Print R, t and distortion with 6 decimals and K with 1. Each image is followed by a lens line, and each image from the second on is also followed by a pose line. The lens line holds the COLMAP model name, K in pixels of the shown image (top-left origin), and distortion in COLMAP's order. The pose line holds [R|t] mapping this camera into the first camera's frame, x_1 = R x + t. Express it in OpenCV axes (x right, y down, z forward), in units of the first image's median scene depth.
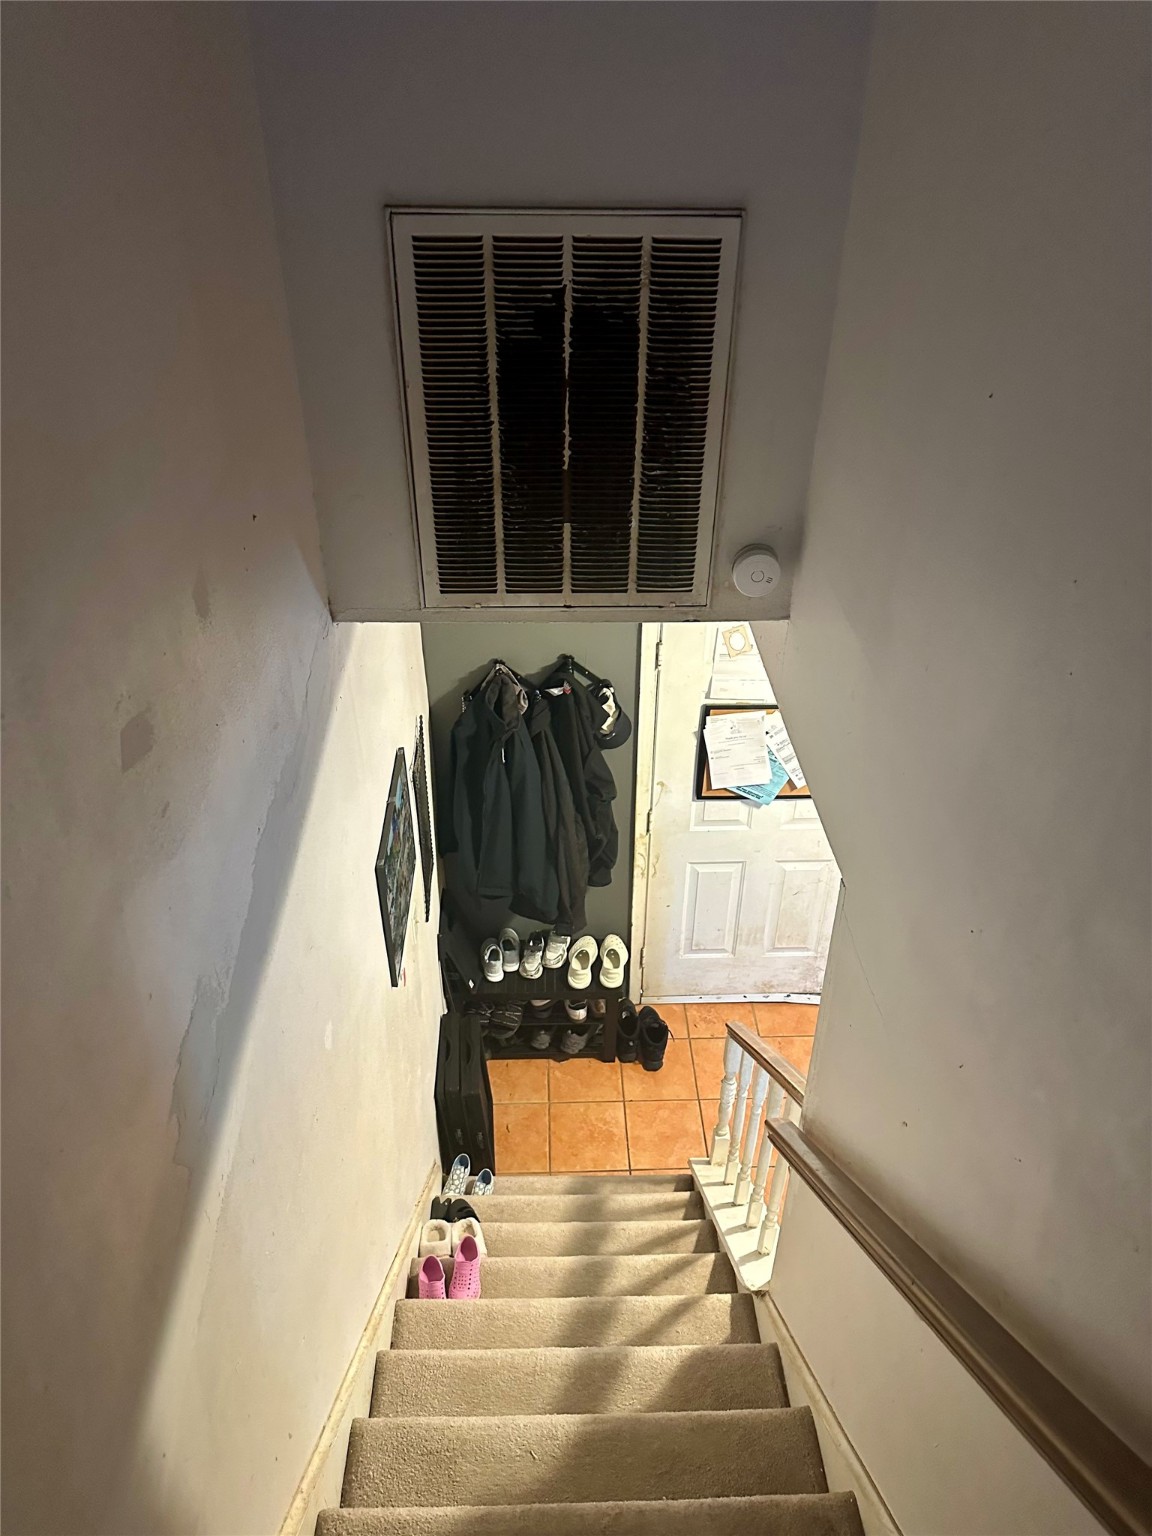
lens RADIAL K [[1104.6, 0, 586.5], [0, 1104.6, 789.4], [0, 0, 1]] dist [0.134519, -0.242567]
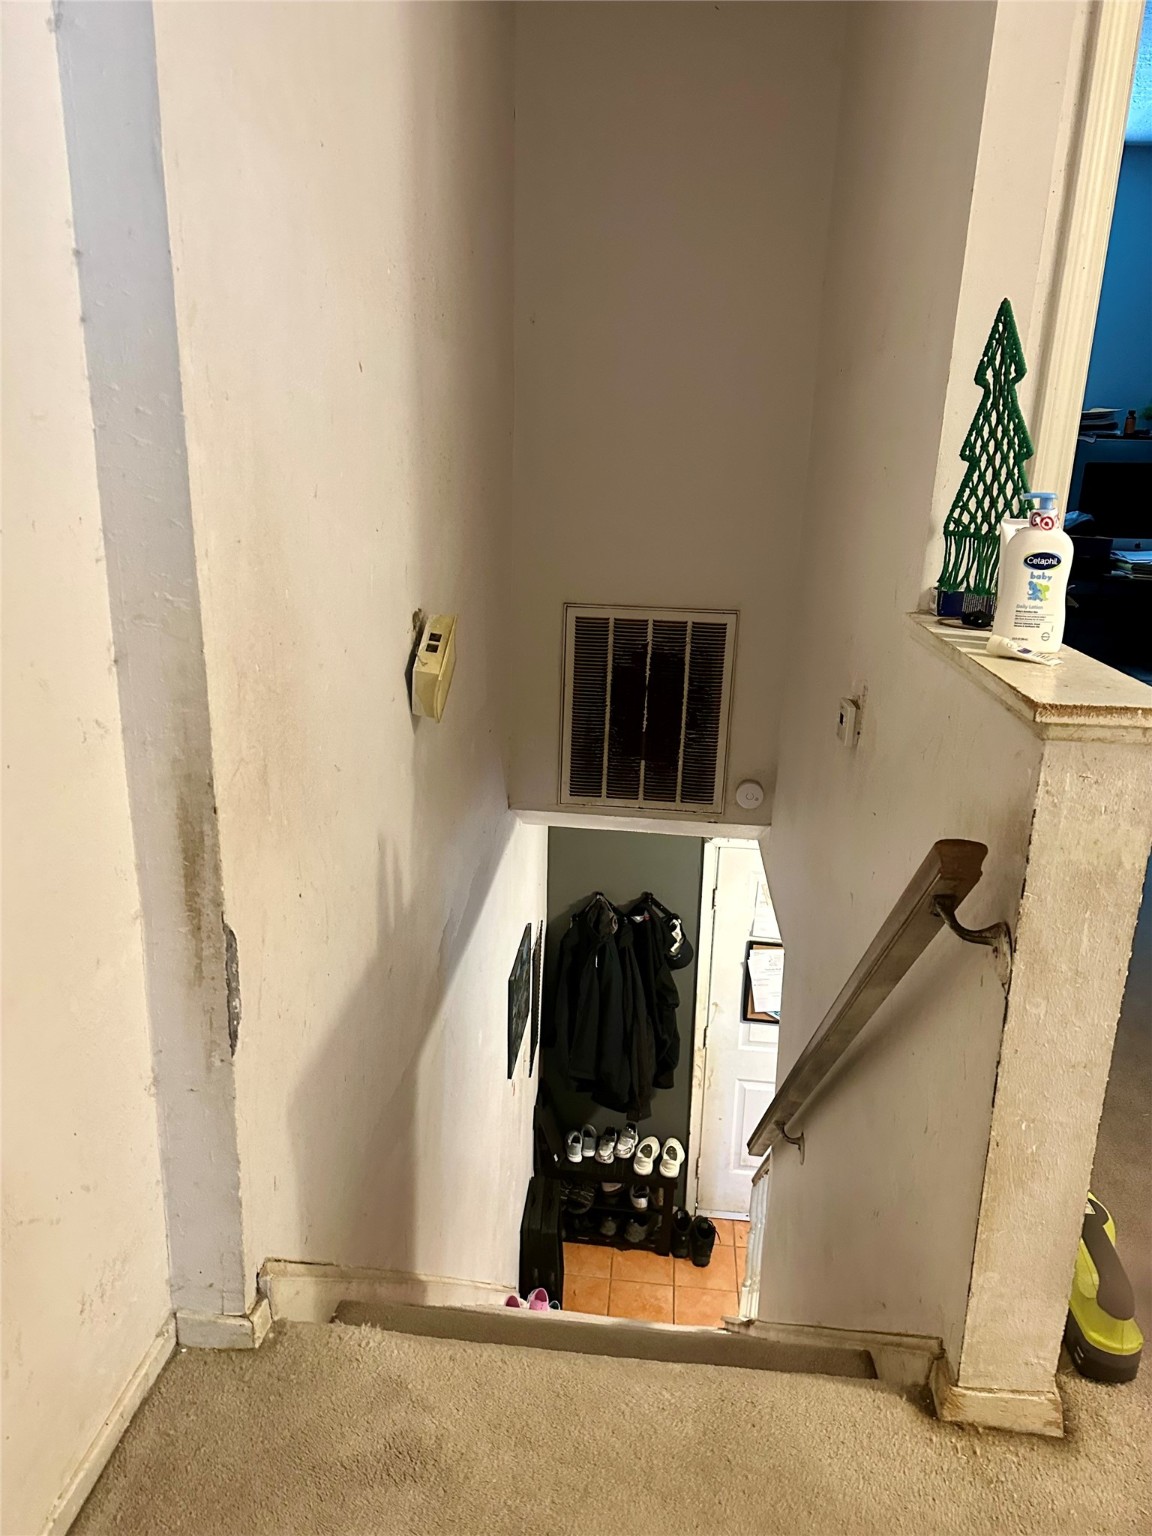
lens RADIAL K [[1133.0, 0, 560.1], [0, 1133.0, 771.6], [0, 0, 1]] dist [0.085626, -0.098667]
pose [[0.990062, 0.056584, -0.128749, 0.044836], [-0.096804, 0.938284, -0.332043, 0.207021], [0.102014, 0.341207, 0.934436, -0.376240]]
